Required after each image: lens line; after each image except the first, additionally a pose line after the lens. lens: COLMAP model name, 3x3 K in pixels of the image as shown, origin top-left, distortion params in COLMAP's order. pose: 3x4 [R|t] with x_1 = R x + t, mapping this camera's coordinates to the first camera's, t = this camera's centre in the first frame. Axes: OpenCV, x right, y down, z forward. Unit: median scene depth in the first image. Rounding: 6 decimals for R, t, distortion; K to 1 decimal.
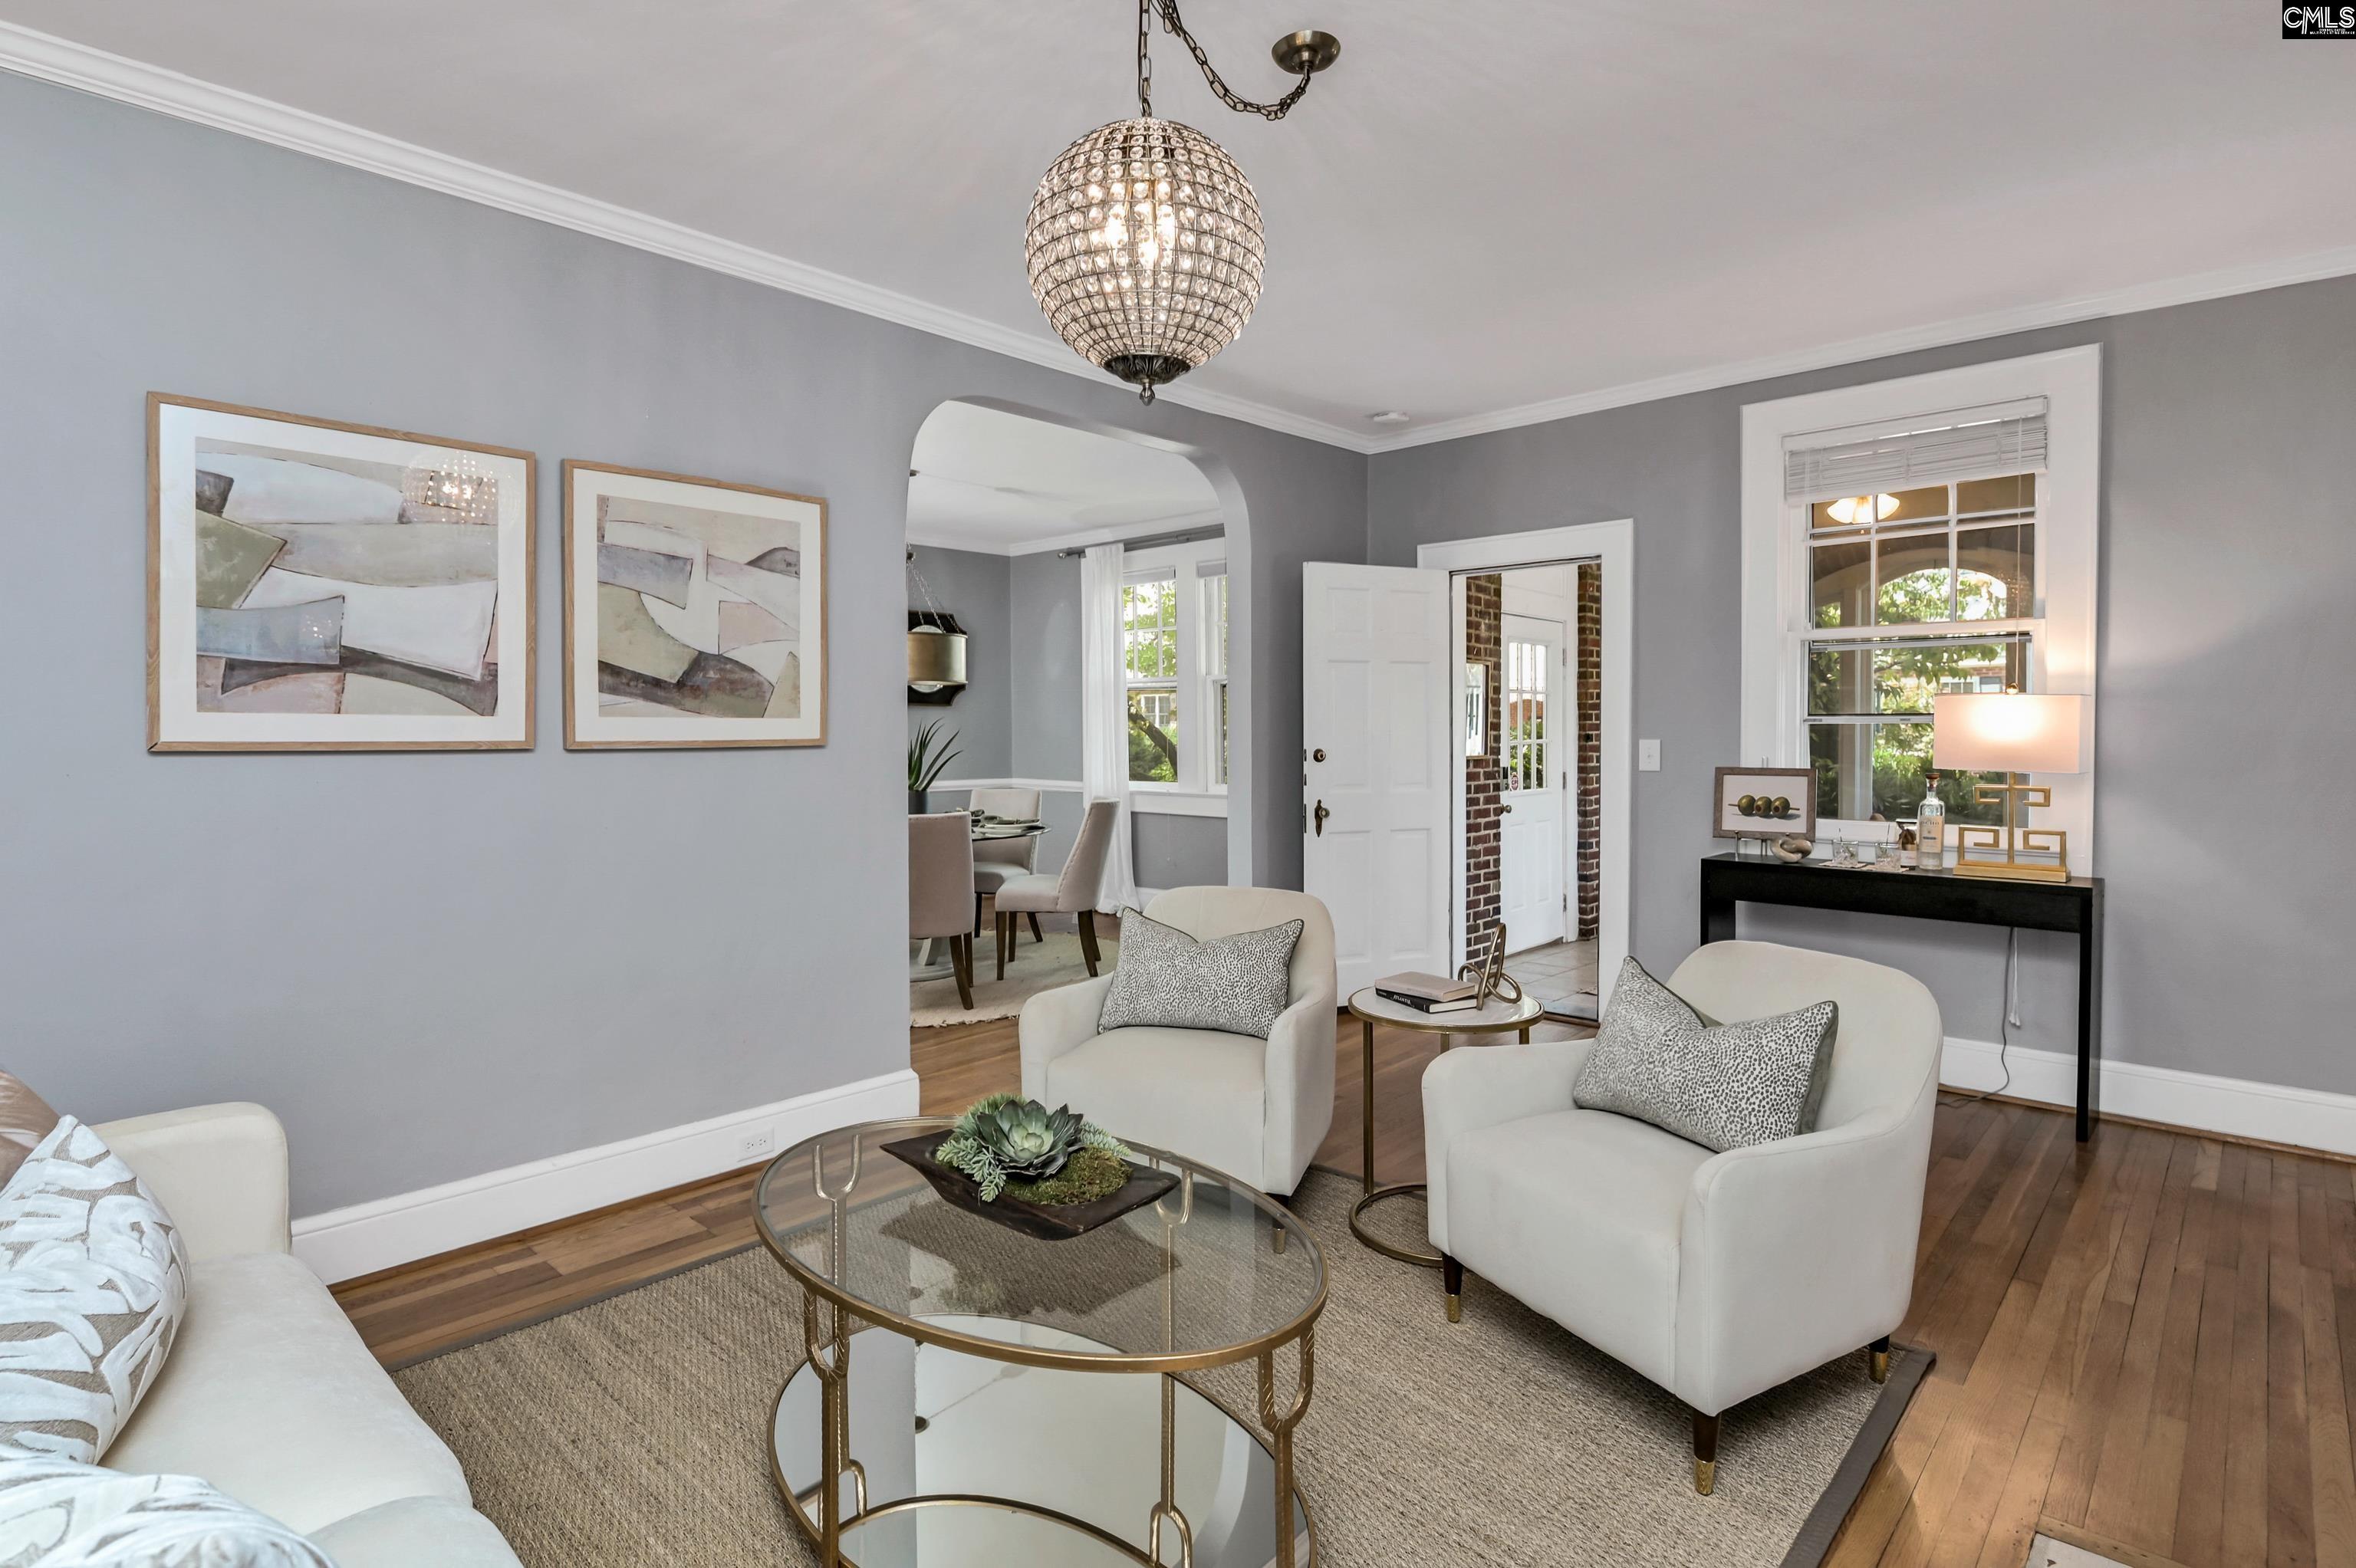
lens RADIAL K [[1190.5, 0, 1177.4], [0, 1190.5, 735.0], [0, 0, 1]] dist [0.003738, -0.000331]
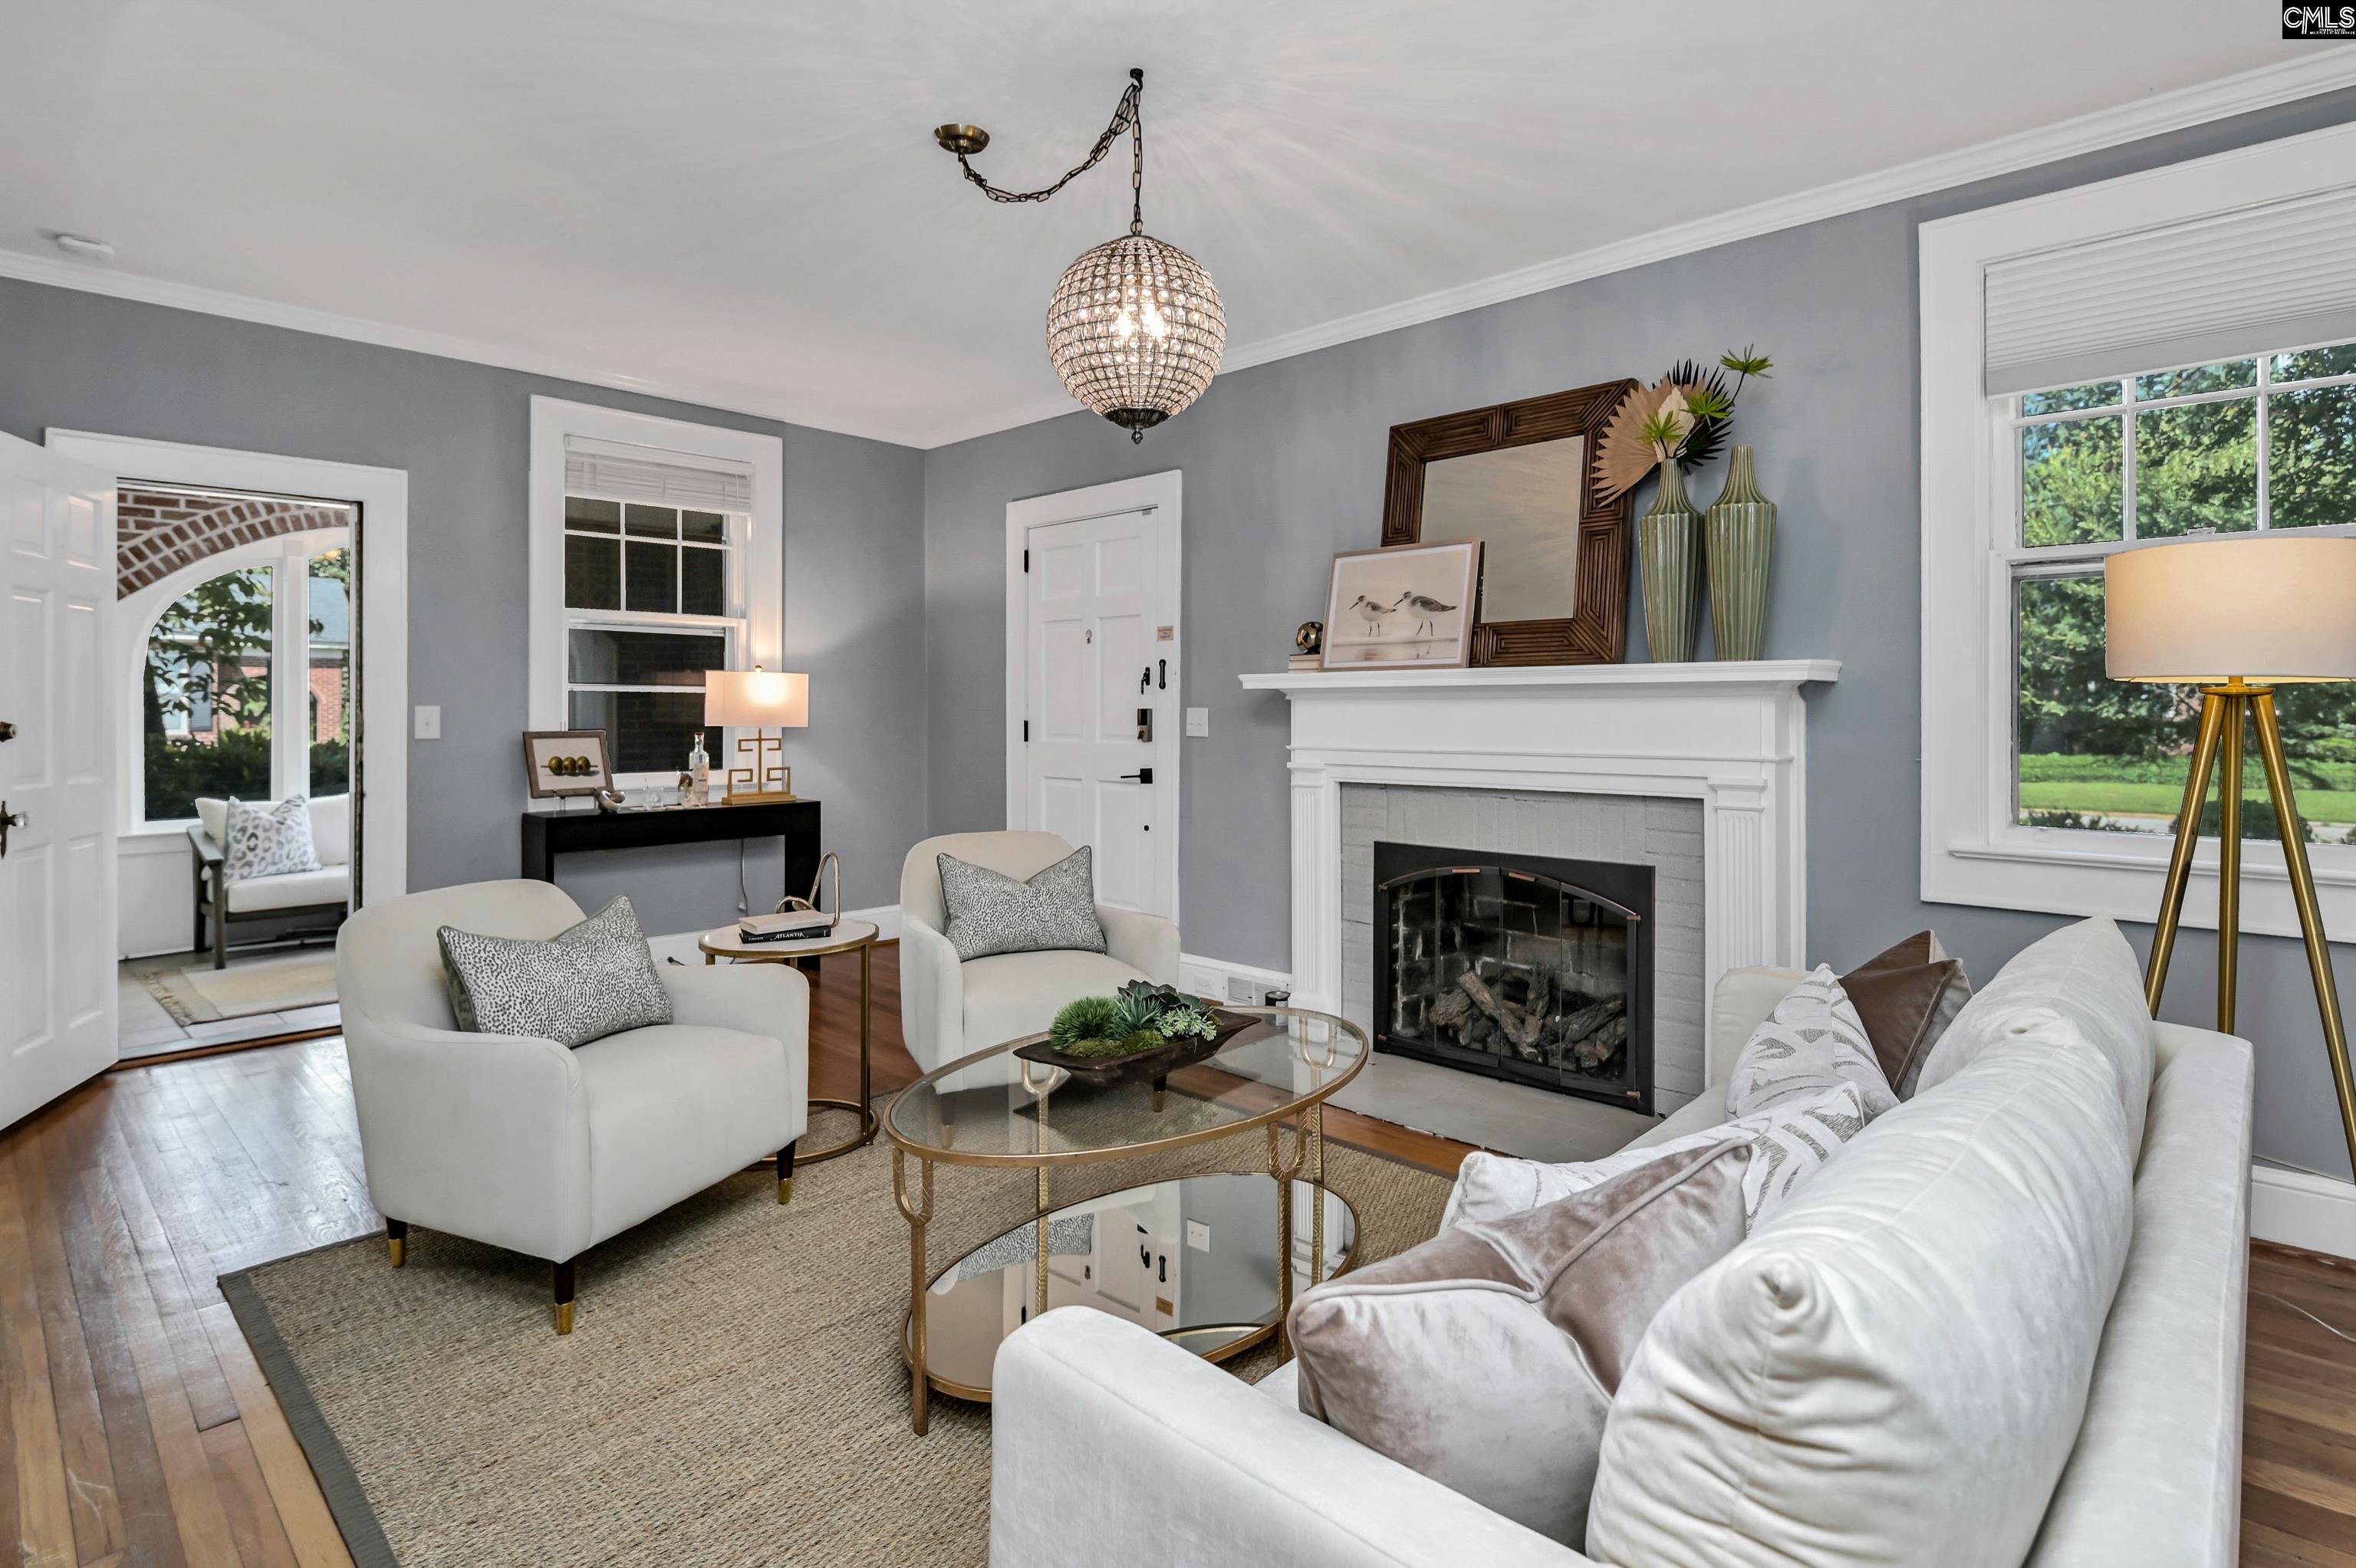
lens RADIAL K [[1203.9, 0, 1172.1], [0, 1203.9, 694.1], [0, 0, 1]] dist [0.000850, -0.000086]
pose [[0.005239, 0.004969, 0.999974, -0.630776], [0.000281, 0.999988, -0.004971, -0.001253], [-0.999986, 0.000307, 0.005237, 0.442817]]
